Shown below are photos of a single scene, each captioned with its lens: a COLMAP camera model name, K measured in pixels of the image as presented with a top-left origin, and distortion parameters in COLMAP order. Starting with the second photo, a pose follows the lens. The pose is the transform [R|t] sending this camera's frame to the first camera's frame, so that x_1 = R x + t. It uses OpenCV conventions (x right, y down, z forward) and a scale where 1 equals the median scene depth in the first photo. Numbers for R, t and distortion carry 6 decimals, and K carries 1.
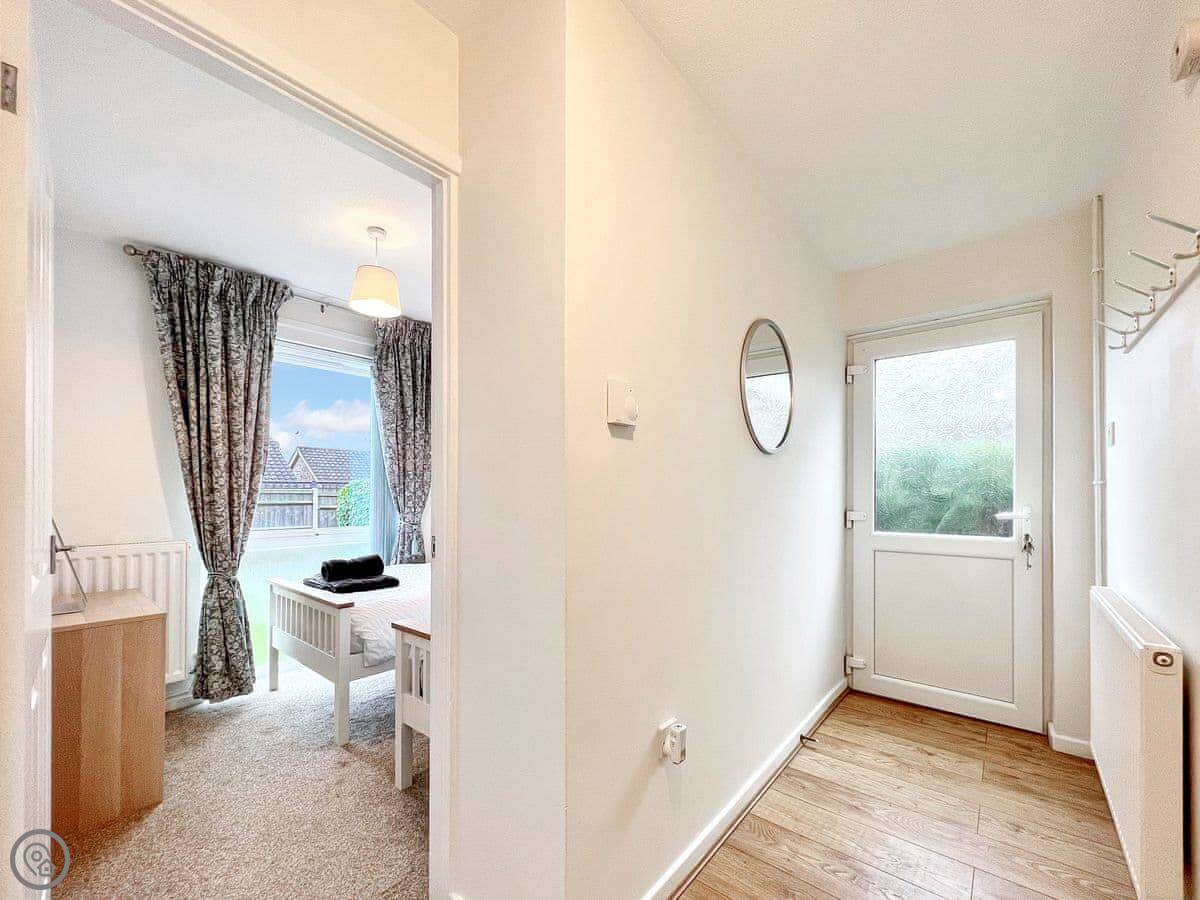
lens RADIAL K [[488.9, 0, 586.5], [0, 488.9, 496.1], [0, 0, 1]] dist [-0.003411, 0.000405]
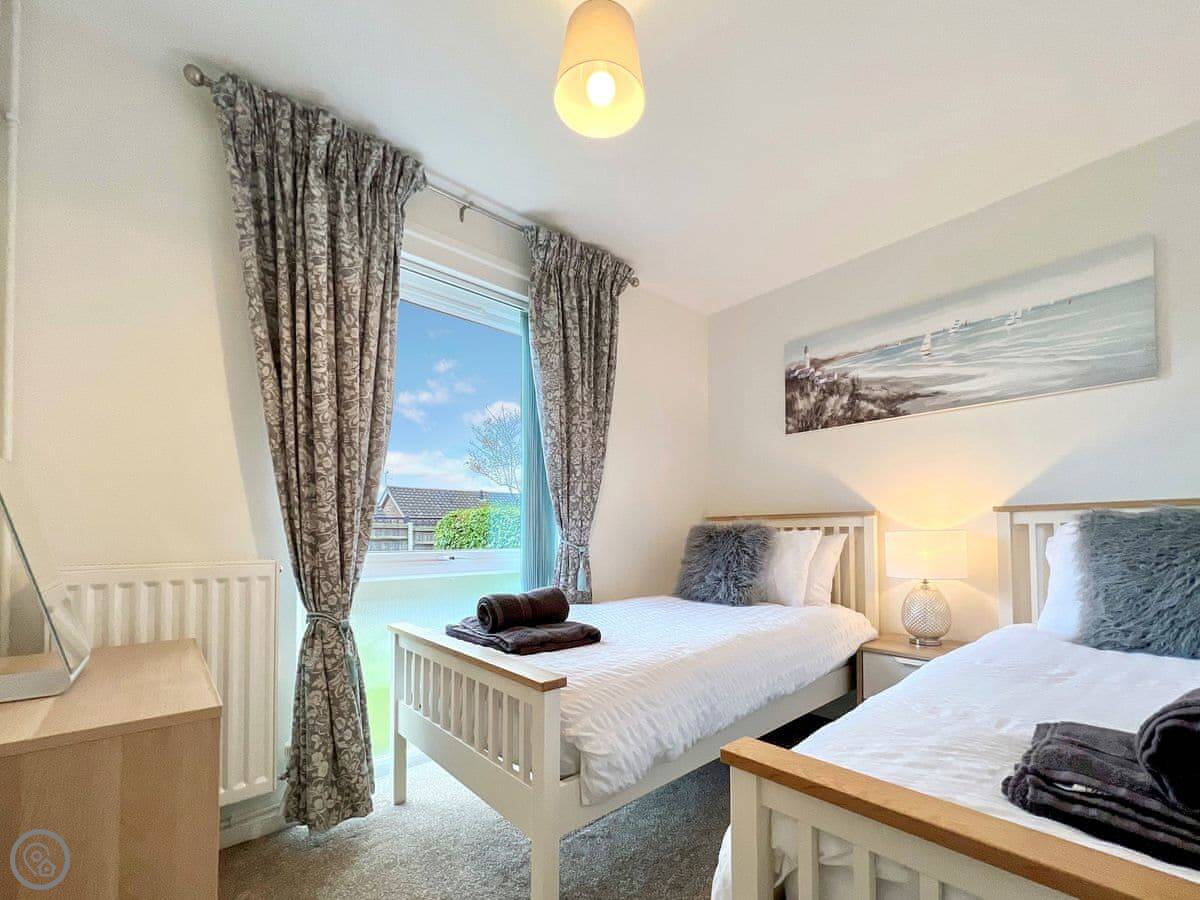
lens RADIAL K [[488.9, 0, 557.2], [0, 488.9, 529.5], [0, 0, 1]] dist [-0.003411, 0.000405]
pose [[0.982296, -0.013288, -0.186863, -0.341518], [0.009145, 0.999693, -0.023017, 0.067422], [0.187111, 0.020901, 0.982116, 0.441370]]
